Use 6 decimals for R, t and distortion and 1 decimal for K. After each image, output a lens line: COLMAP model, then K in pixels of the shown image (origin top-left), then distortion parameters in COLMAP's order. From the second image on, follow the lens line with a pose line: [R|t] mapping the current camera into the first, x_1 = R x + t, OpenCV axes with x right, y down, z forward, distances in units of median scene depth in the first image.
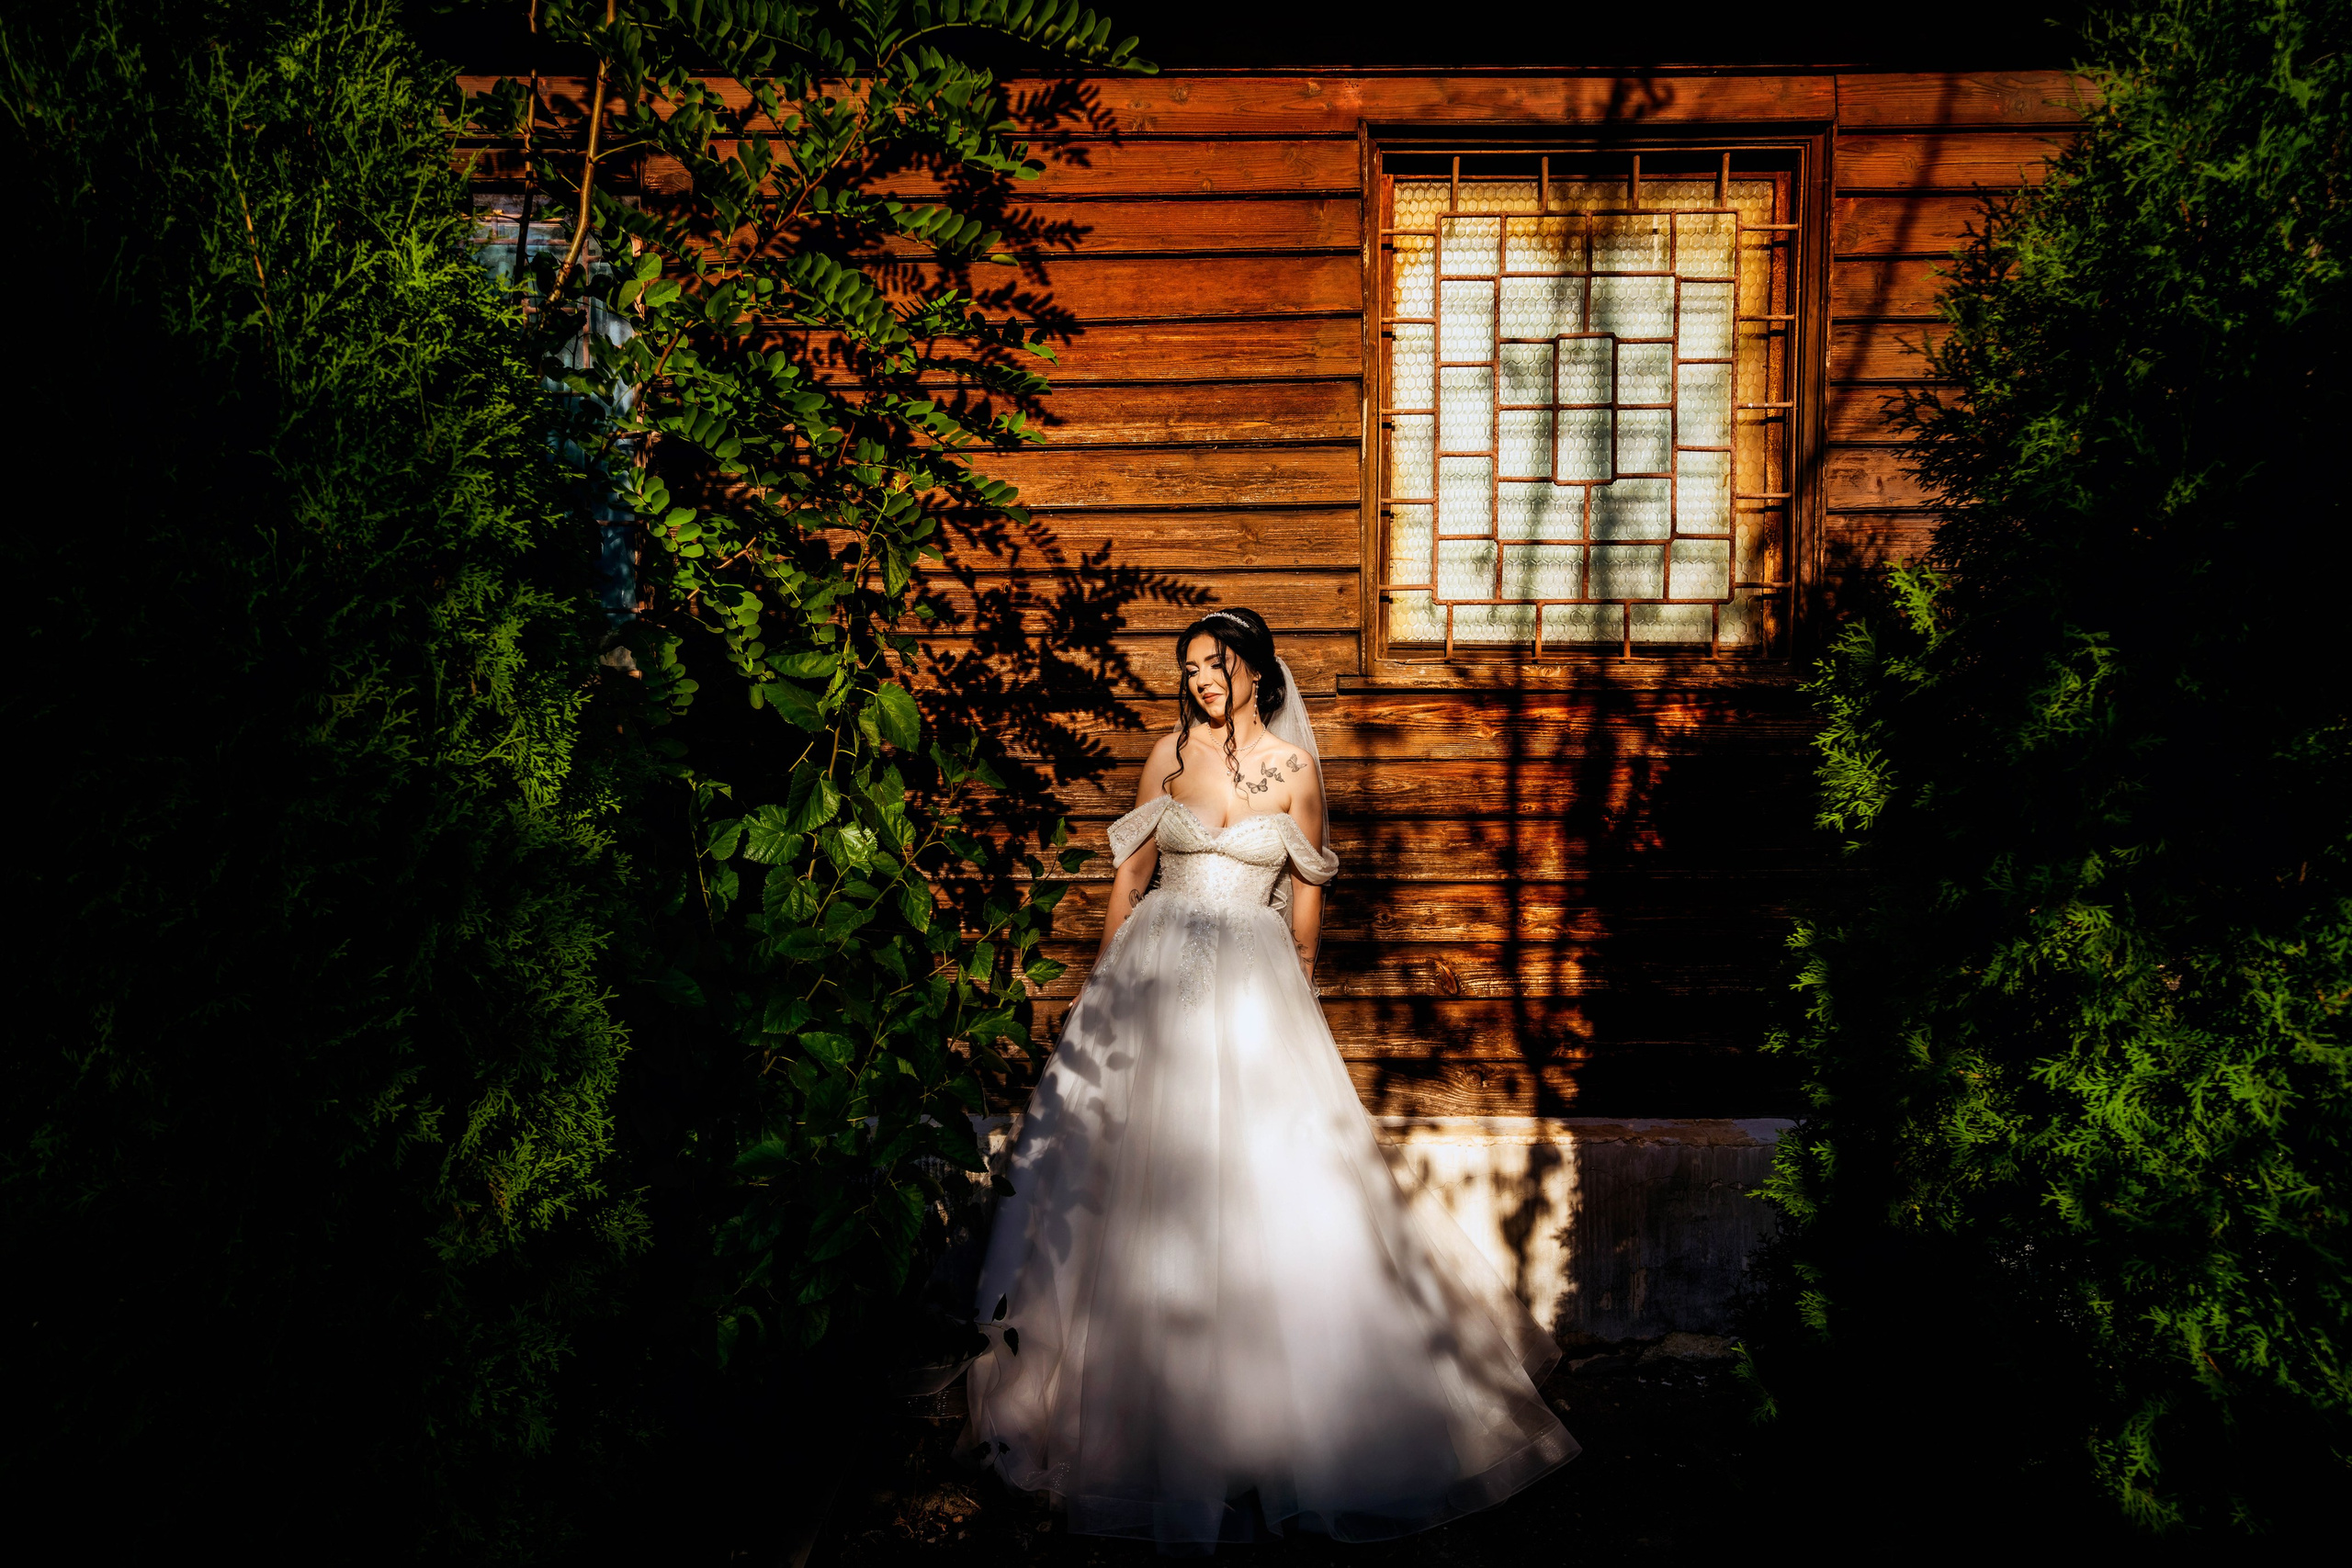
lens RADIAL K [[1393.8, 0, 1176.0], [0, 1393.8, 784.0], [0, 0, 1]] dist [0.006302, 0.001722]
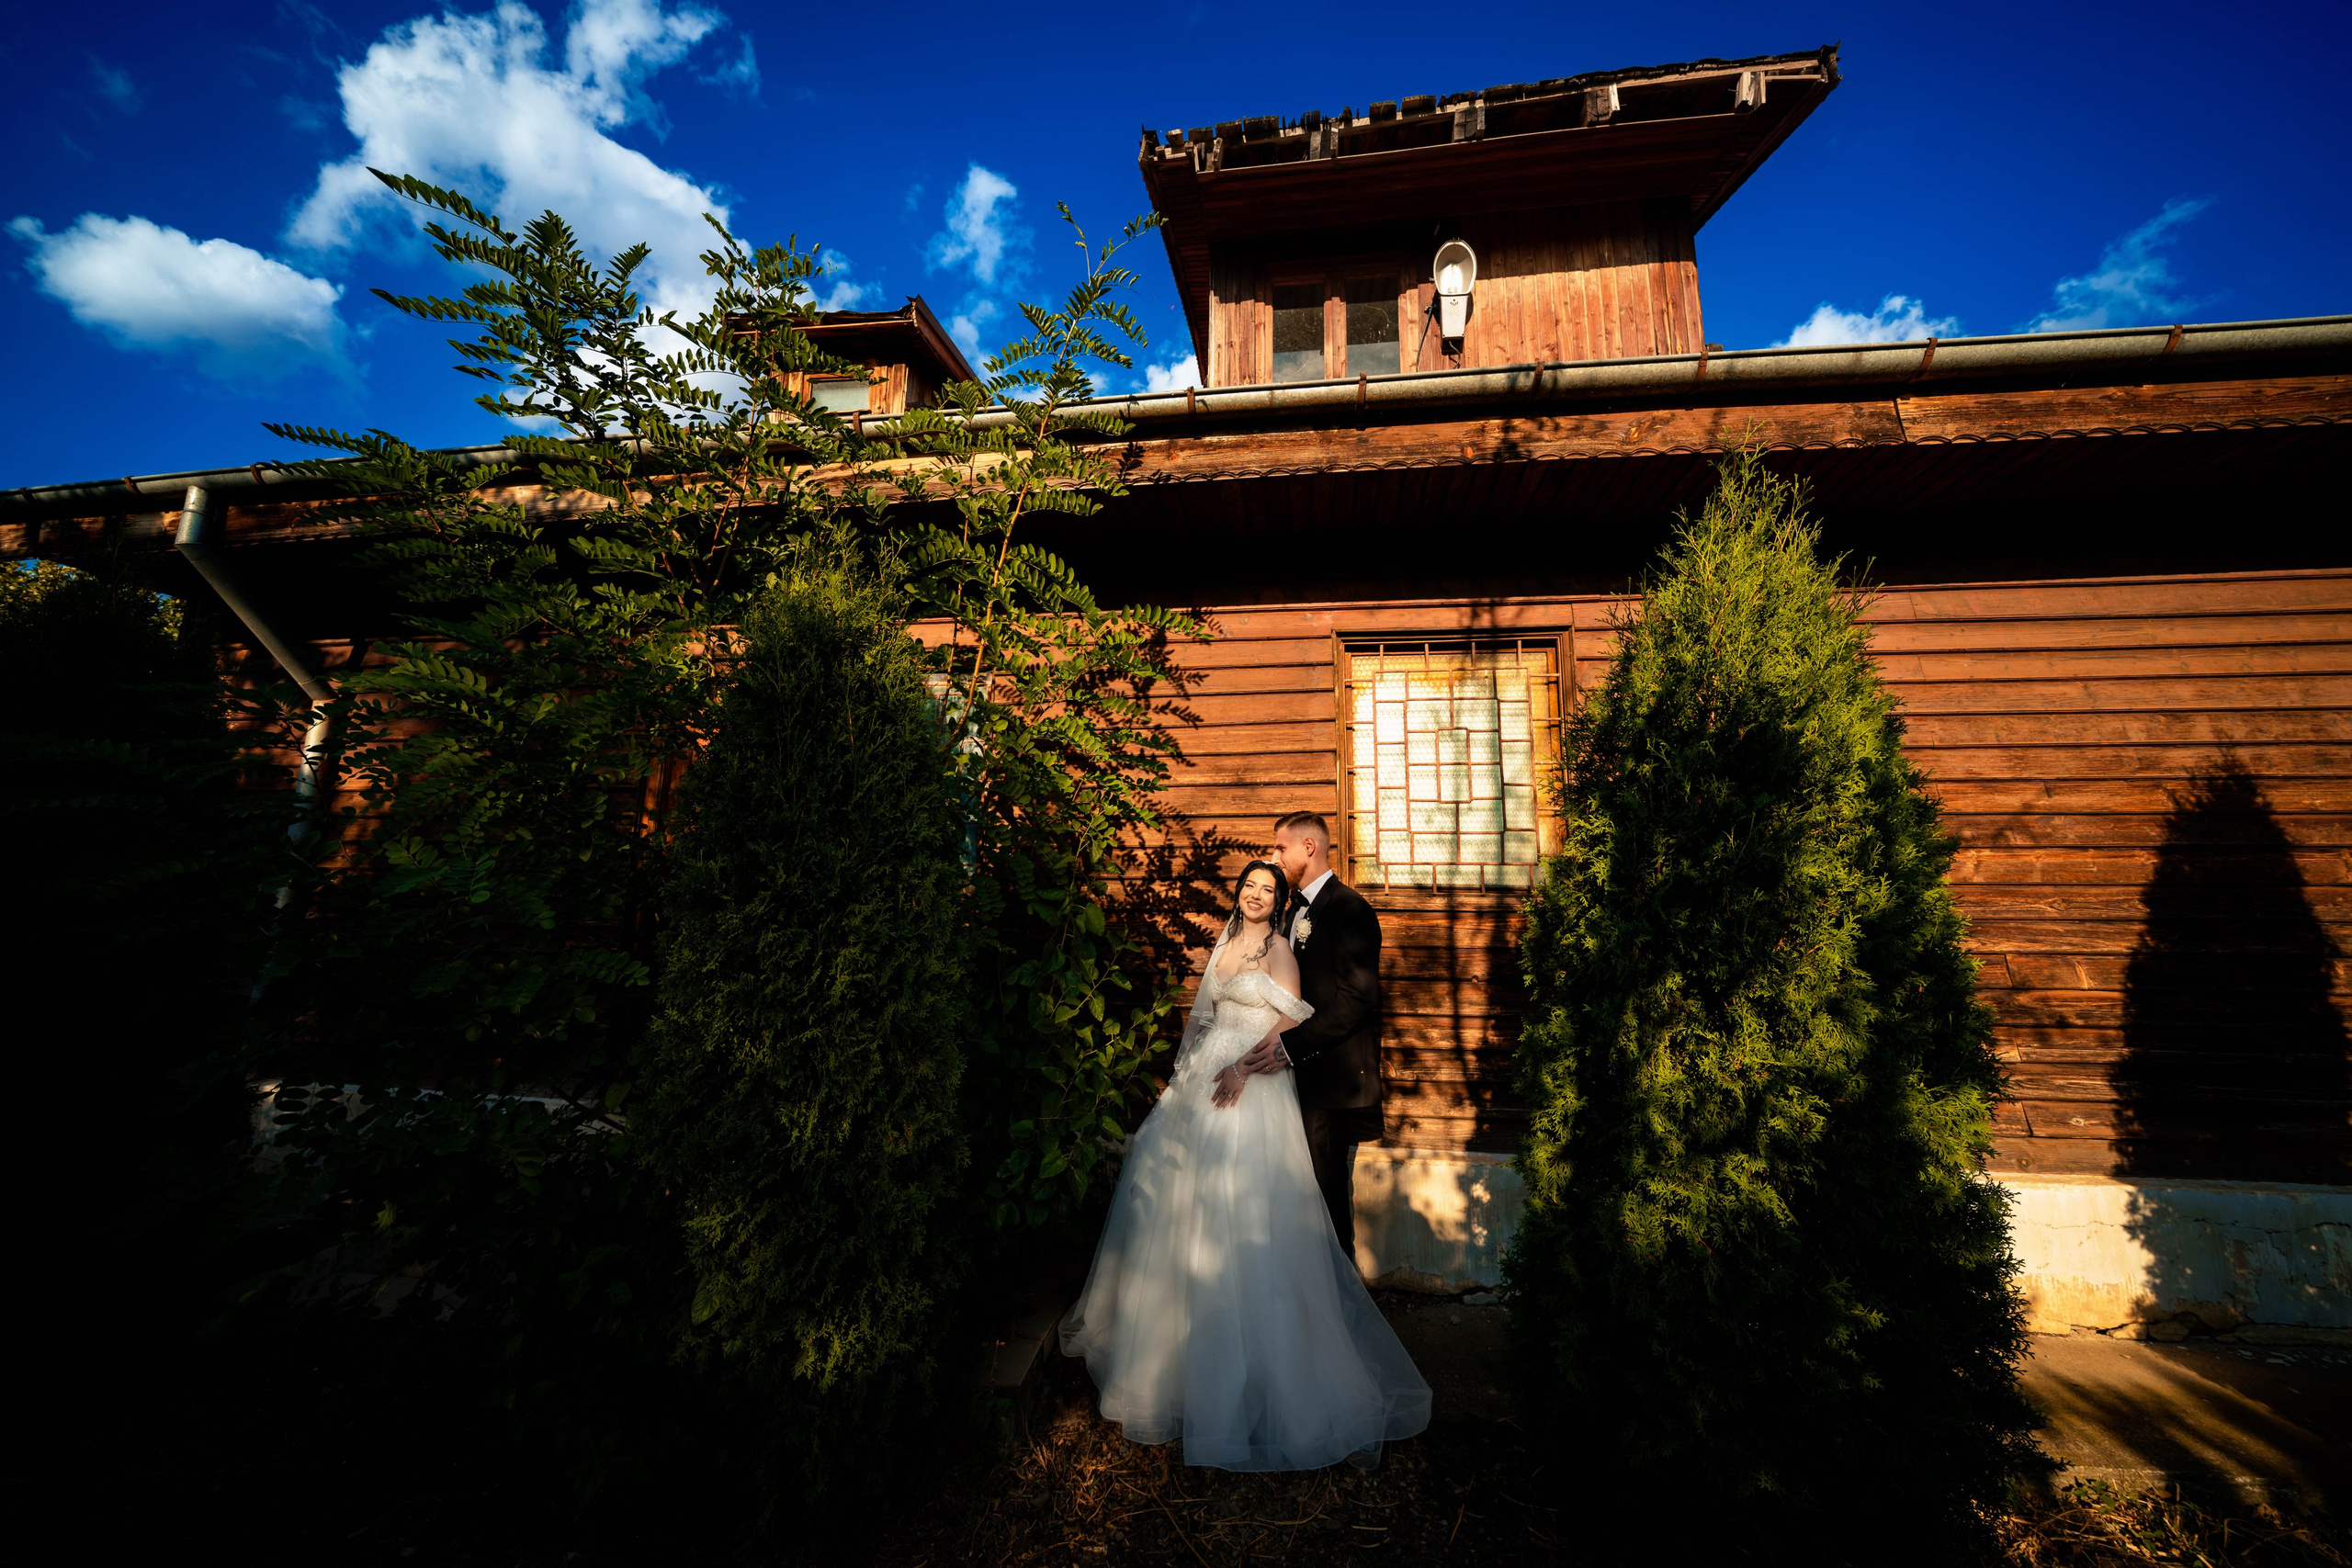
lens RADIAL K [[819.6, 0, 1169.2], [0, 819.6, 795.1], [0, 0, 1]] dist [-0.027400, 0.002887]
pose [[0.991349, -0.003191, -0.131213, 0.051562], [-0.022978, 0.980045, -0.197444, 0.007071], [0.129225, 0.198751, 0.971493, -0.157423]]
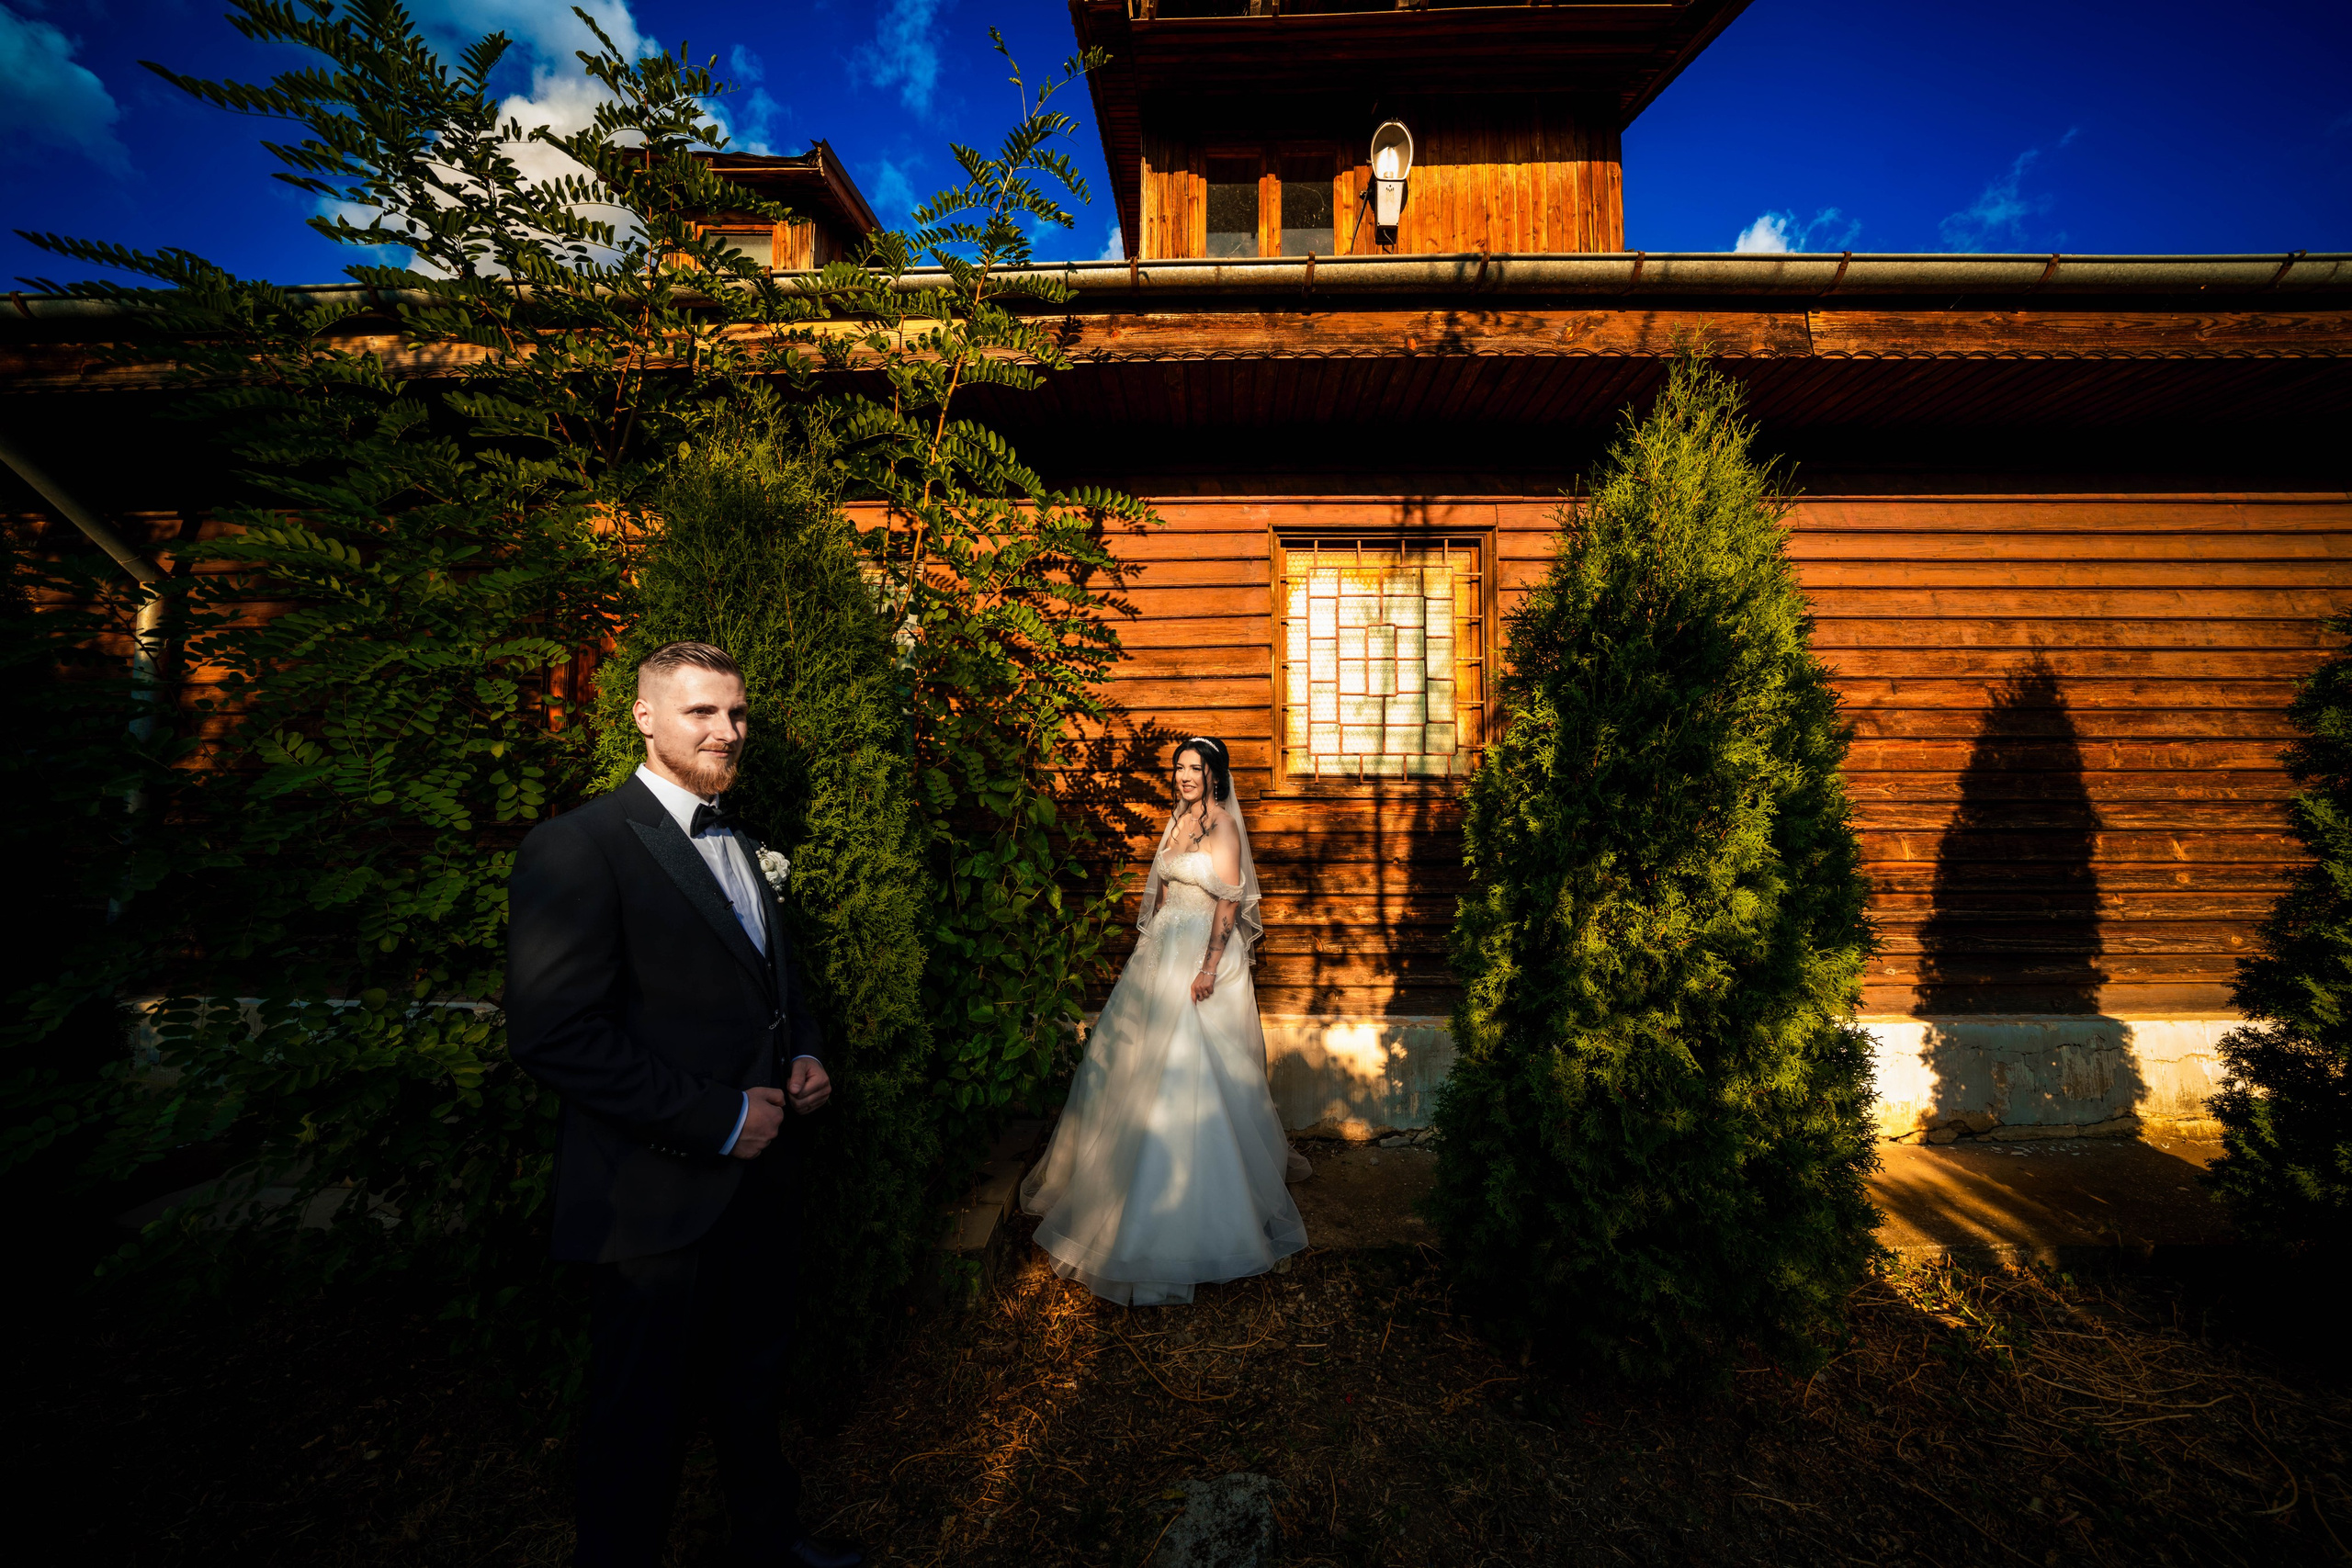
lens RADIAL K [[782.1, 0, 1176.0], [0, 782.1, 784.0], [0, 0, 1]] dist [-0.027693, 0.002666]
pose [[0.999826, 0.001670, -0.018601, 0.015406], [-0.003177, 0.996687, -0.081268, 0.005974], [0.018403, 0.081313, 0.996519, -0.132211]]
